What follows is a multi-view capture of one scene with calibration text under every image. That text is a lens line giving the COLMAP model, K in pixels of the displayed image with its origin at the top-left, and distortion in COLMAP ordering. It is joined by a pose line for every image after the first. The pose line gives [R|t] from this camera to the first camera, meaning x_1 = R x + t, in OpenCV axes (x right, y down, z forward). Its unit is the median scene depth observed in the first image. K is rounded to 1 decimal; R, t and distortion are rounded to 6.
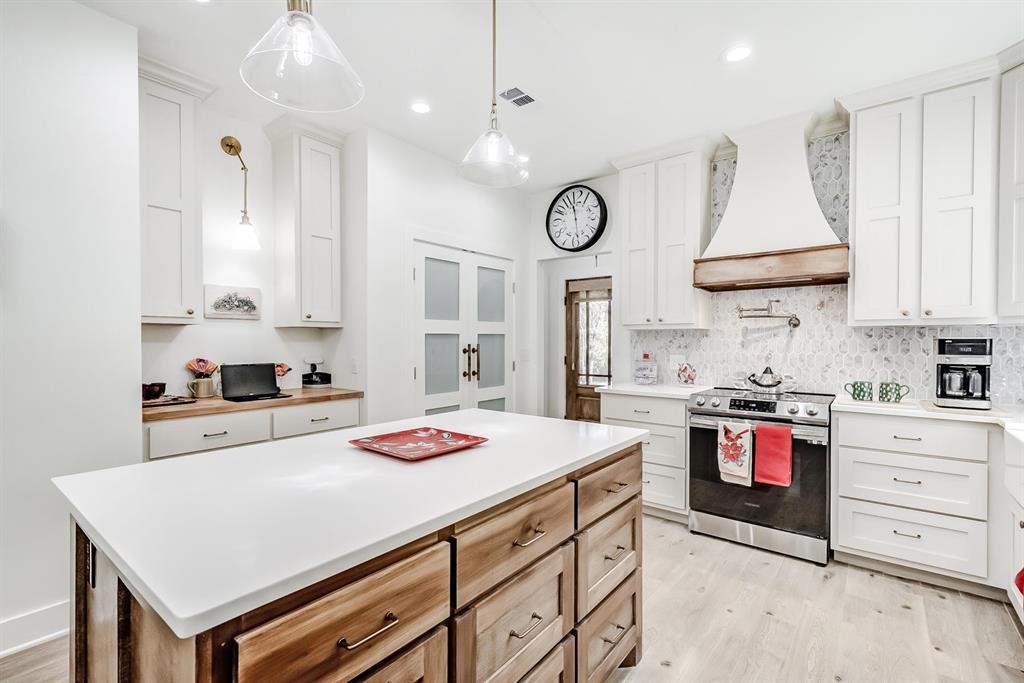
lens RADIAL K [[462.7, 0, 512.8], [0, 462.7, 344.7], [0, 0, 1]] dist [0.003366, 0.000773]
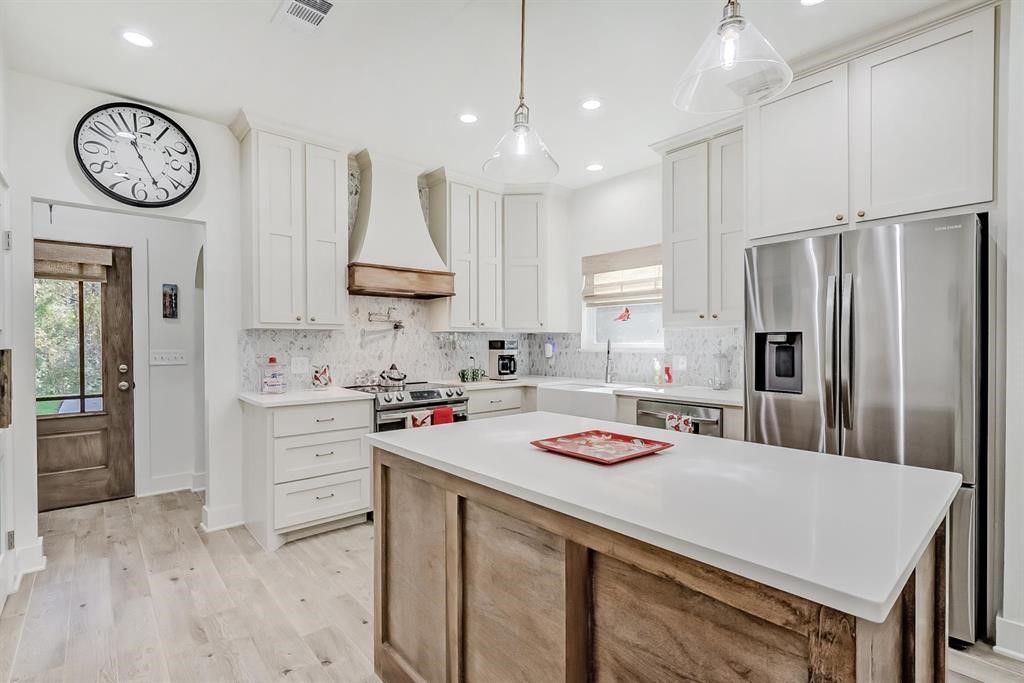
lens RADIAL K [[480.4, 0, 512.7], [0, 480.4, 340.6], [0, 0, 1]] dist [0.022000, -0.000009]
pose [[0.183921, -0.001302, 0.982940, -0.561337], [0.010635, 0.999943, -0.000665, -0.006619], [-0.982884, 0.010576, 0.183924, 0.447551]]
